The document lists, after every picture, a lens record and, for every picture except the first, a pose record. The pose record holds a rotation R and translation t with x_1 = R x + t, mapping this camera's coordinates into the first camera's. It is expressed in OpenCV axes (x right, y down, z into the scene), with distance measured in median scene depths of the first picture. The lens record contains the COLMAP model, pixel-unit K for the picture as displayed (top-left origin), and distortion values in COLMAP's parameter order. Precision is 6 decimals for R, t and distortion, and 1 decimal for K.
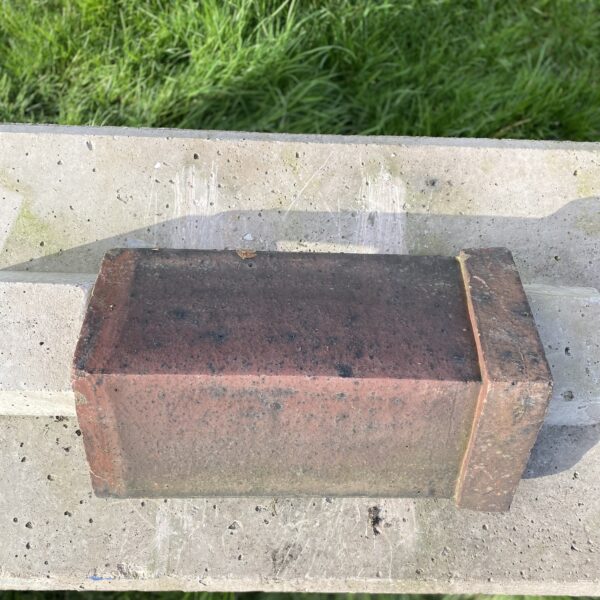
lens RADIAL K [[614.4, 0, 302.4], [0, 614.4, 297.7], [0, 0, 1]] dist [-0.015837, 0.000000]
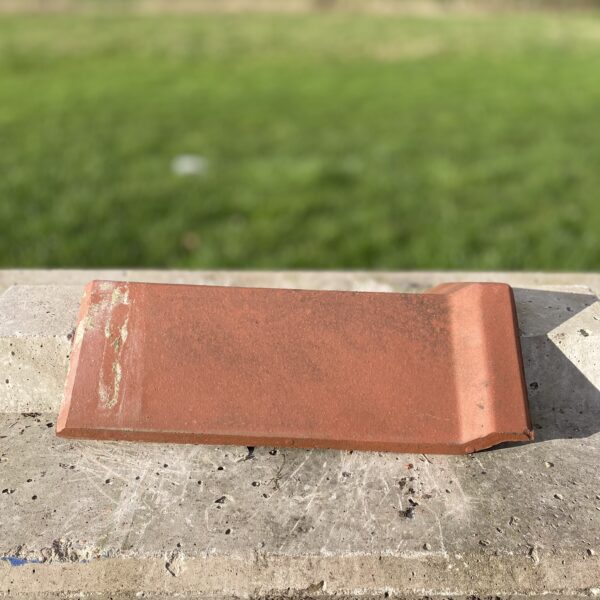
lens RADIAL K [[614.4, 0, 302.1], [0, 614.4, 300.2], [0, 0, 1]] dist [-0.015837, 0.000000]
pose [[0.999391, -0.033928, 0.008159, -0.012086], [0.027073, 0.606347, -0.794739, 0.811570], [0.022016, 0.794476, 0.606896, 0.346676]]
